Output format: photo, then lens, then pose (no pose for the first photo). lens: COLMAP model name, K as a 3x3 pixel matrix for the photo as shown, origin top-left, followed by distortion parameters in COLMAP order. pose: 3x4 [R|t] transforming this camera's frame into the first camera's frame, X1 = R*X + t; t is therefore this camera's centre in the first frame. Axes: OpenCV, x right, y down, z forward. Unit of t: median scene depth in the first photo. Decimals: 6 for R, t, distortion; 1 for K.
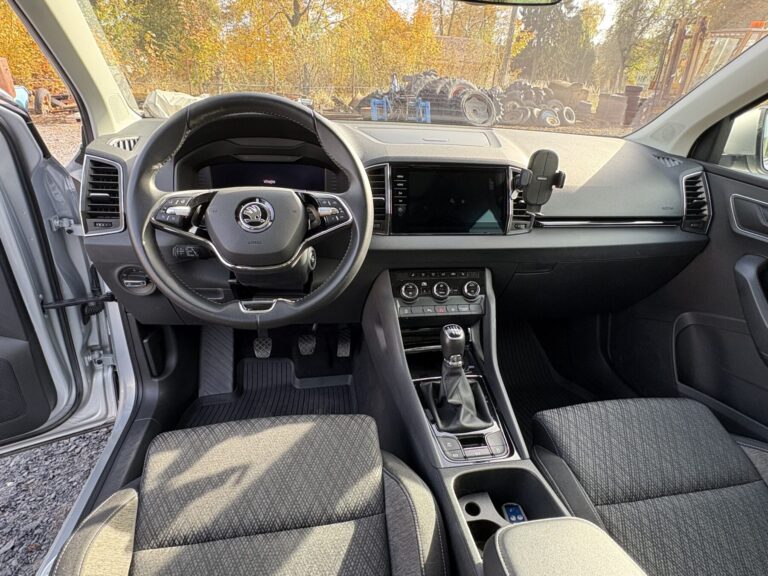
lens RADIAL K [[428.4, 0, 384.0], [0, 428.4, 288.0], [0, 0, 1]] dist [-0.007804, 0.000186]
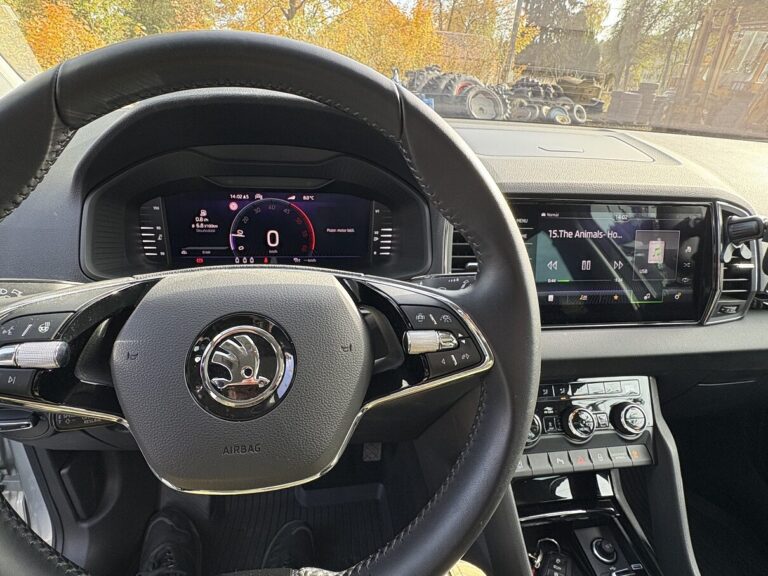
lens RADIAL K [[450.2, 0, 375.3], [0, 450.2, 290.5], [0, 0, 1]] dist [-0.005450, 0.001423]
pose [[0.999859, 0.011309, -0.012385, -0.125541], [-0.011396, 0.999910, -0.007017, -0.158286], [0.012305, 0.007157, 0.999899, 0.420559]]
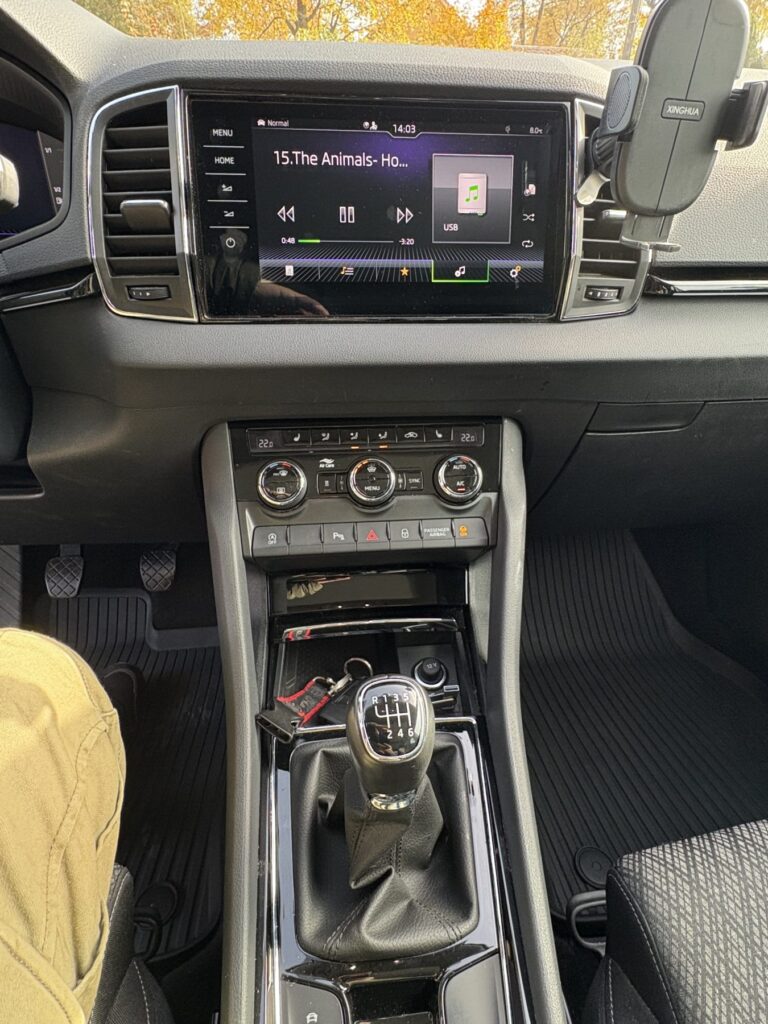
lens RADIAL K [[600.3, 0, 384.0], [0, 600.3, 512.0], [0, 0, 1]] dist [-0.005450, 0.001423]
pose [[0.997377, 0.010182, -0.071663, 0.180882], [-0.000574, 0.991139, 0.132825, -0.036413], [0.072380, -0.132436, 0.988545, 0.495831]]
